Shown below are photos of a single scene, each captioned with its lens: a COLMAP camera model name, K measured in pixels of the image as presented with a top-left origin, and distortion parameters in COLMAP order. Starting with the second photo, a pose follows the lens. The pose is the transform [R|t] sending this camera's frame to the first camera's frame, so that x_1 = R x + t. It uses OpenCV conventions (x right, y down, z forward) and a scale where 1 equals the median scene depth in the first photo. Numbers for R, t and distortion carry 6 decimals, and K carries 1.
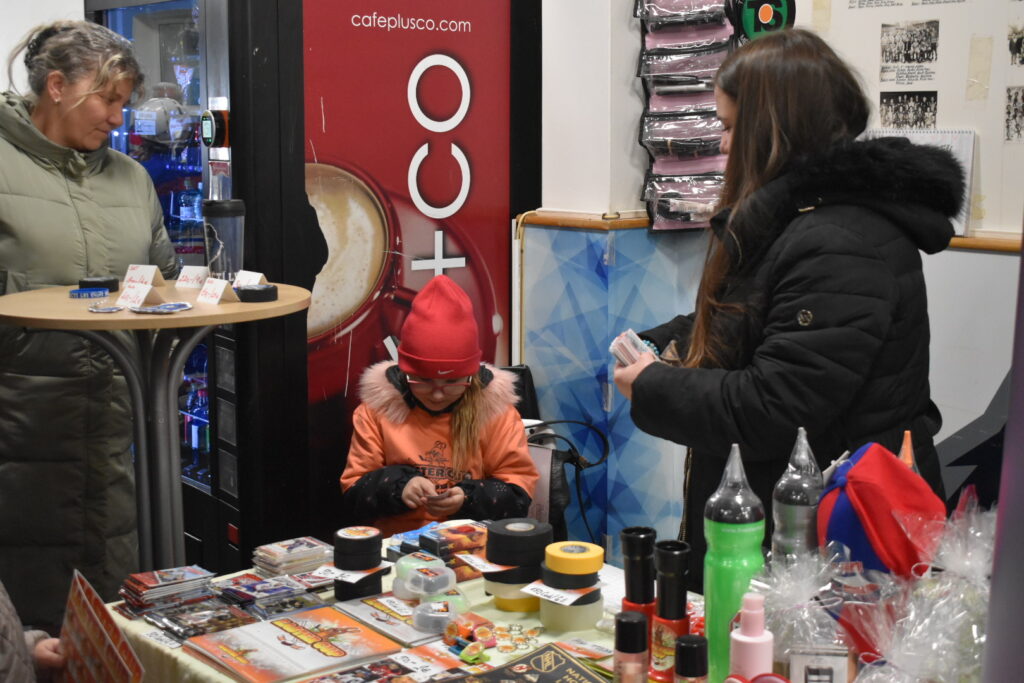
lens RADIAL K [[1449.9, 0, 512.0], [0, 1449.9, 341.5], [0, 0, 1]] dist [0.004298, -0.012840]
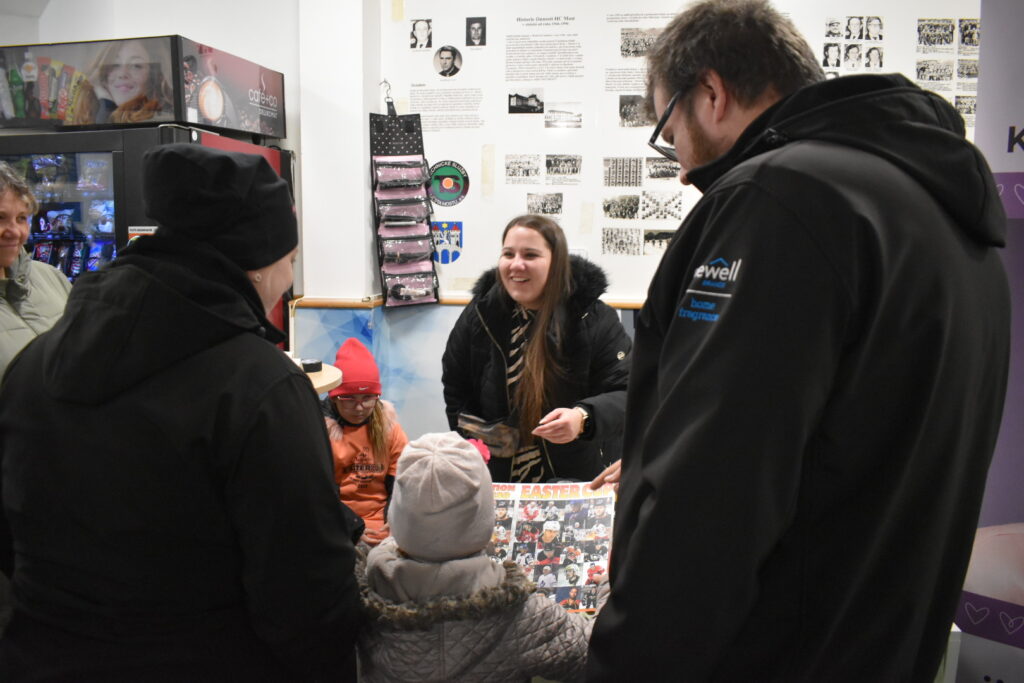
lens RADIAL K [[799.8, 0, 512.0], [0, 799.8, 341.5], [0, 0, 1]] dist [-0.083601, 0.000924]
pose [[0.716818, -0.079068, 0.692763, -0.671400], [0.095255, 0.995339, 0.015040, -0.055472], [-0.690723, 0.055208, 0.721009, 0.353505]]
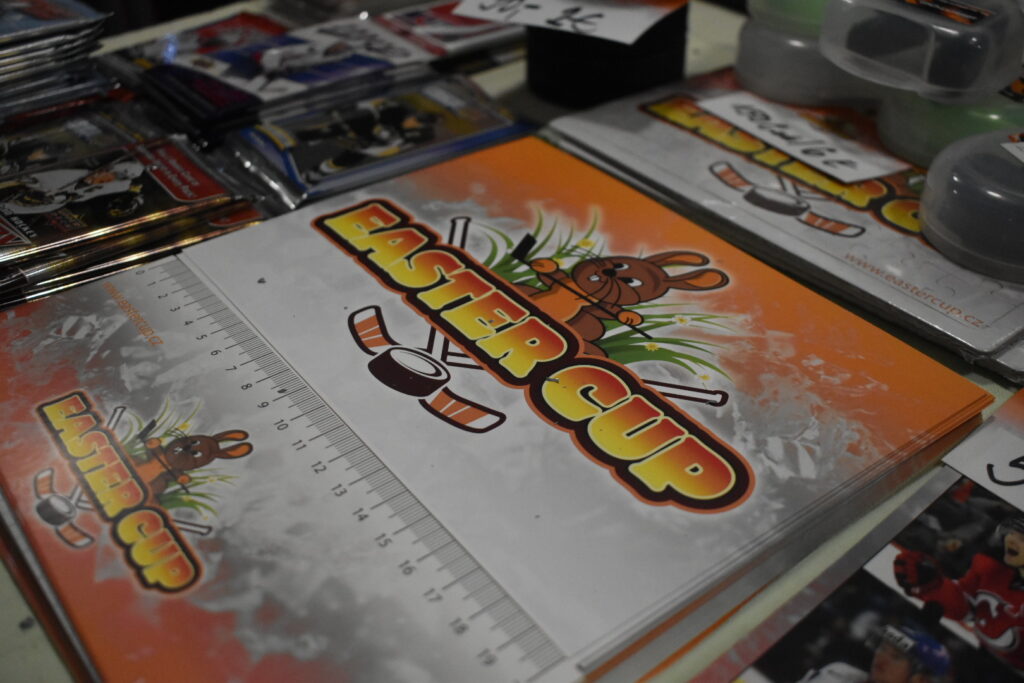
lens RADIAL K [[1048.0, 0, 512.0], [0, 1048.0, 341.5], [0, 0, 1]] dist [-0.086894, 0.000457]
pose [[0.999966, -0.006045, -0.005549, -0.125446], [0.007898, 0.892405, 0.451166, 0.126426], [0.002224, -0.451195, 0.892423, 0.788061]]
